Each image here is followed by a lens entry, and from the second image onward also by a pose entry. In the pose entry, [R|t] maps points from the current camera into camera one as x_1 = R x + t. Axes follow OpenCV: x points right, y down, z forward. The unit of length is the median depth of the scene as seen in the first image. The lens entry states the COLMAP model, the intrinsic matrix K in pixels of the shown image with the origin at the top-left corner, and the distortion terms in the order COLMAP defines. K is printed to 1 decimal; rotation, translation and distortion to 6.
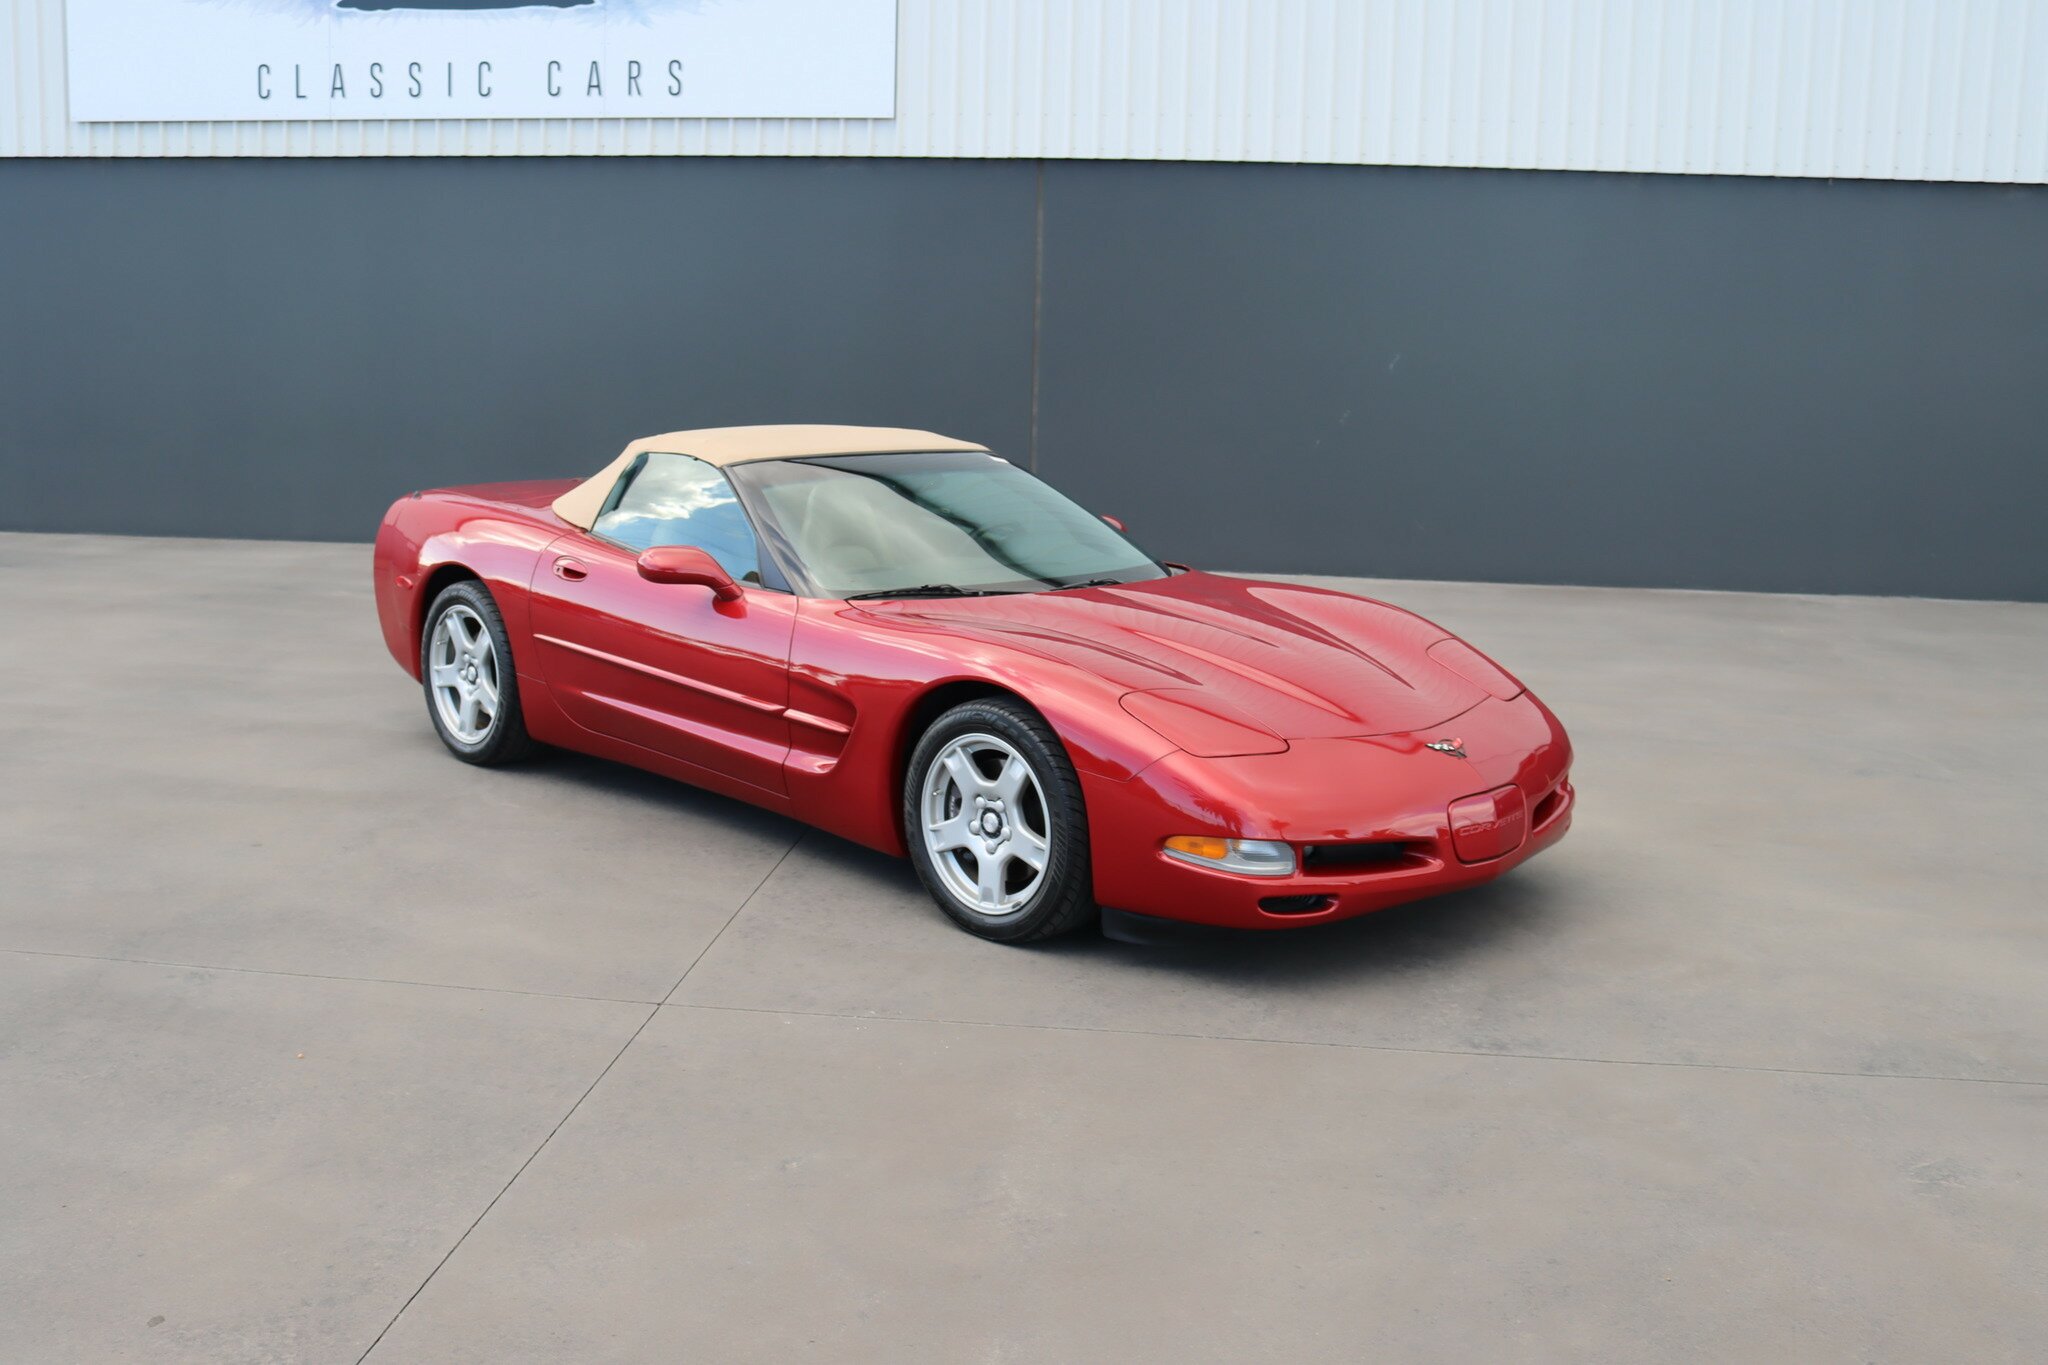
lens RADIAL K [[1951.0, 0, 1025.4], [0, 1951.0, 681.8], [0, 0, 1]] dist [-0.134542, 0.128319]
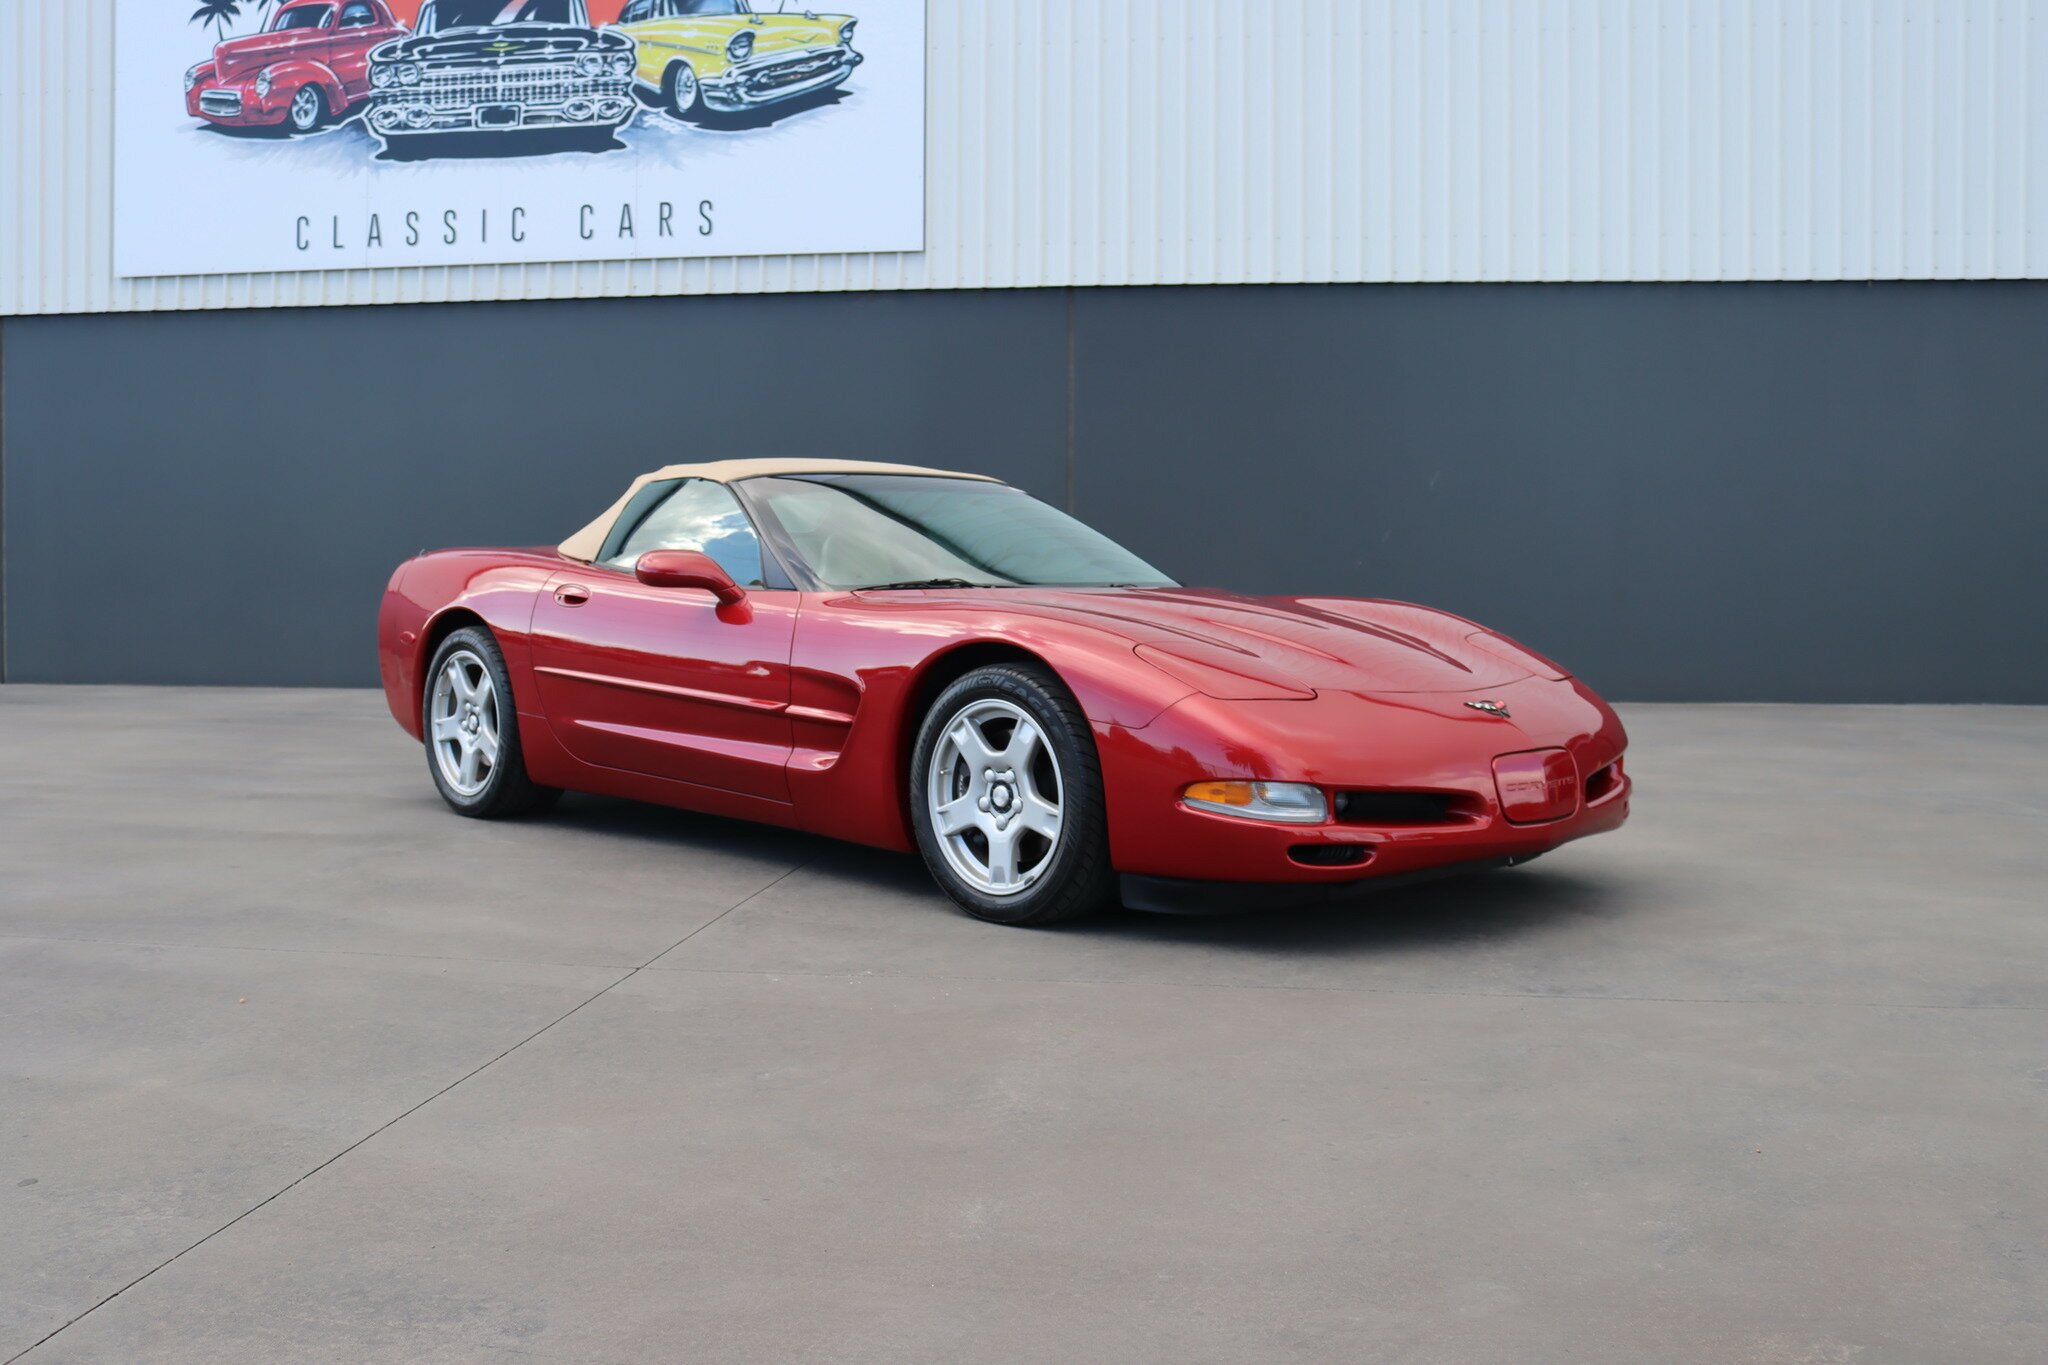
lens RADIAL K [[1959.4, 0, 1022.5], [0, 1959.4, 682.6], [0, 0, 1]] dist [-0.127457, 0.114341]
pose [[0.999388, -0.019141, -0.029264, 0.015730], [0.015427, 0.992379, -0.122251, 0.099475], [0.031381, 0.121725, 0.992068, 0.047506]]
